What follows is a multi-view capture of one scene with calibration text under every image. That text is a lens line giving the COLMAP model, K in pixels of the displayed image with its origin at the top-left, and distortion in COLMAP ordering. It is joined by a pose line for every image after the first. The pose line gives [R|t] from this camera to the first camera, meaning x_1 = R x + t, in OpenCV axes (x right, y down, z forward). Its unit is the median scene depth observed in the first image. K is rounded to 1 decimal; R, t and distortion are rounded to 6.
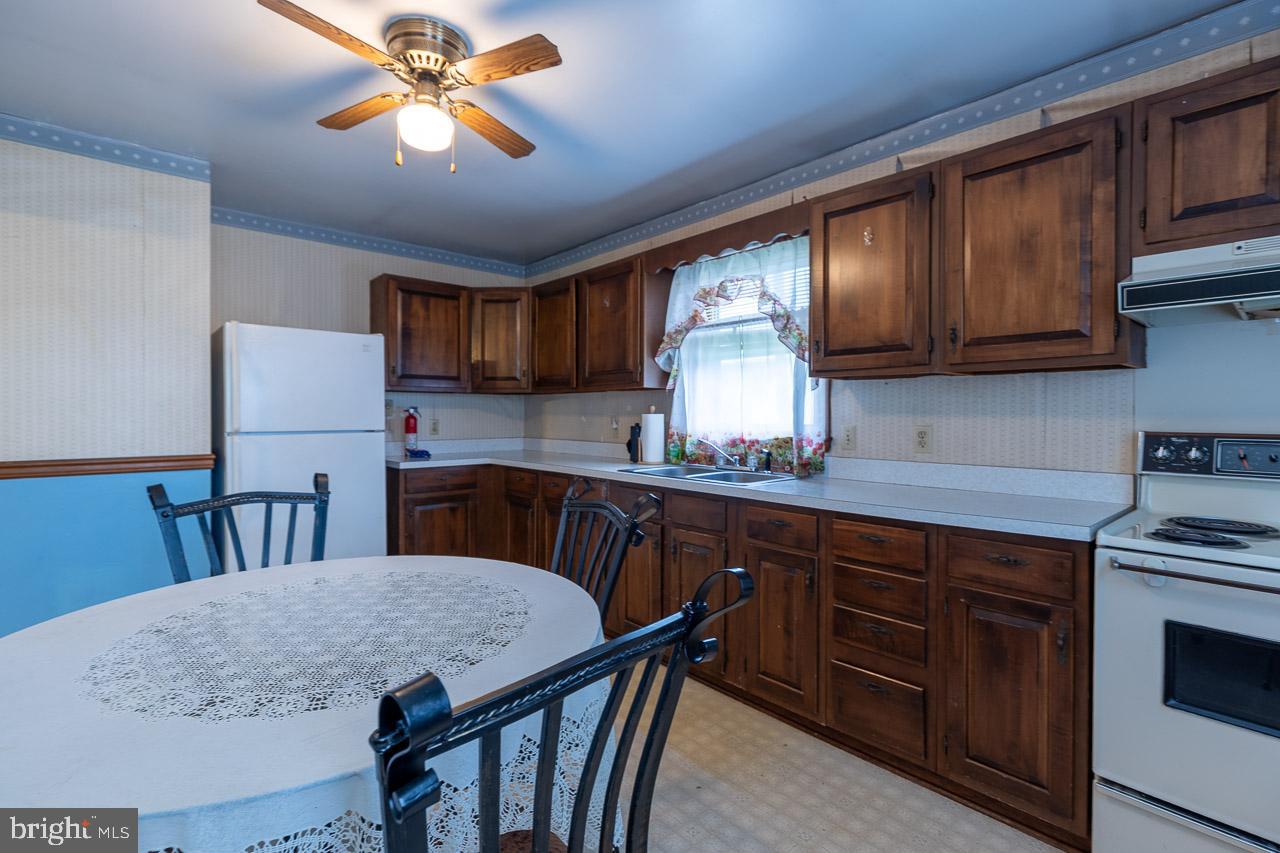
lens RADIAL K [[582.7, 0, 630.5], [0, 582.7, 418.3], [0, 0, 1]] dist [0.009453, -0.001440]
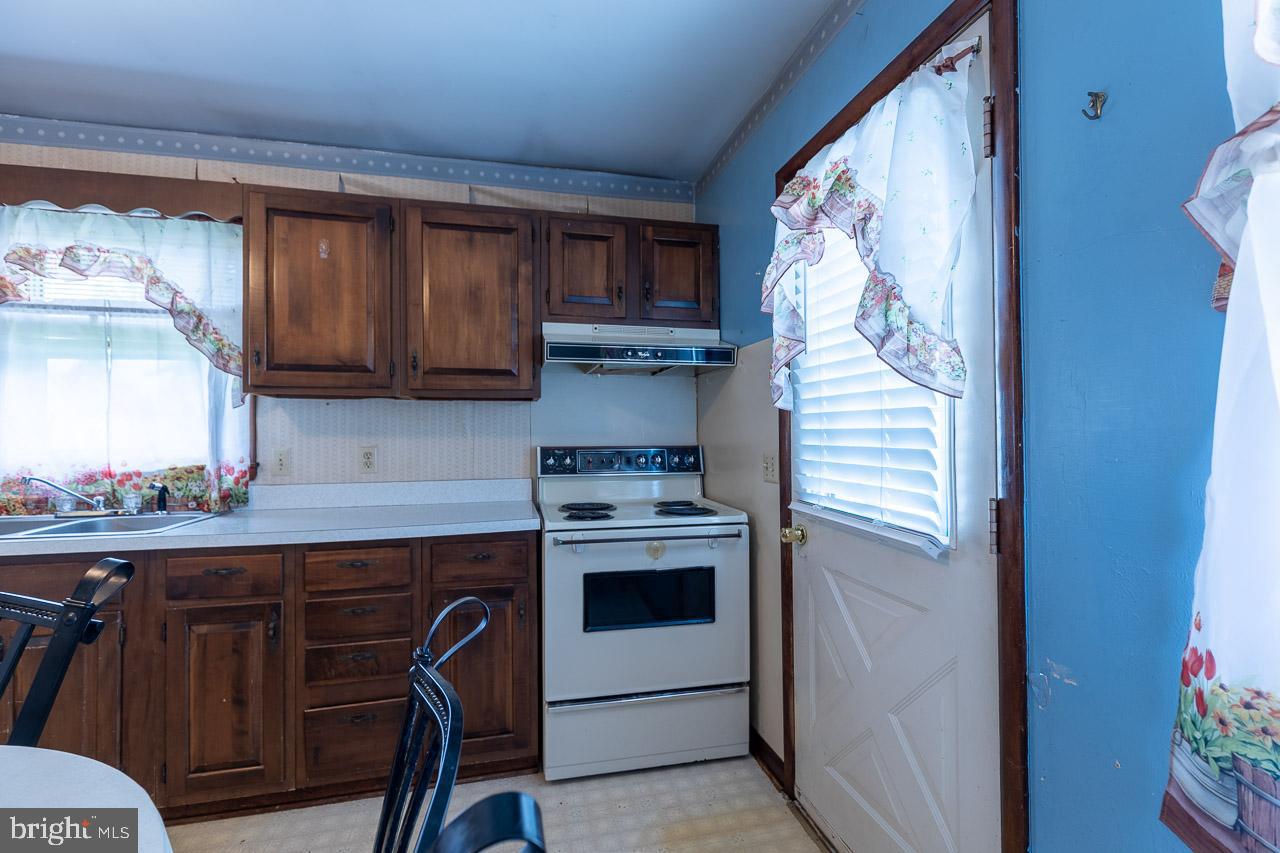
lens RADIAL K [[582.7, 0, 634.4], [0, 582.7, 427.5], [0, 0, 1]] dist [0.009453, -0.001440]
pose [[0.475092, 0.005865, 0.879917, -0.207943], [0.012863, 0.999825, -0.013609, -0.001319], [-0.879842, 0.017784, 0.474933, 0.123073]]
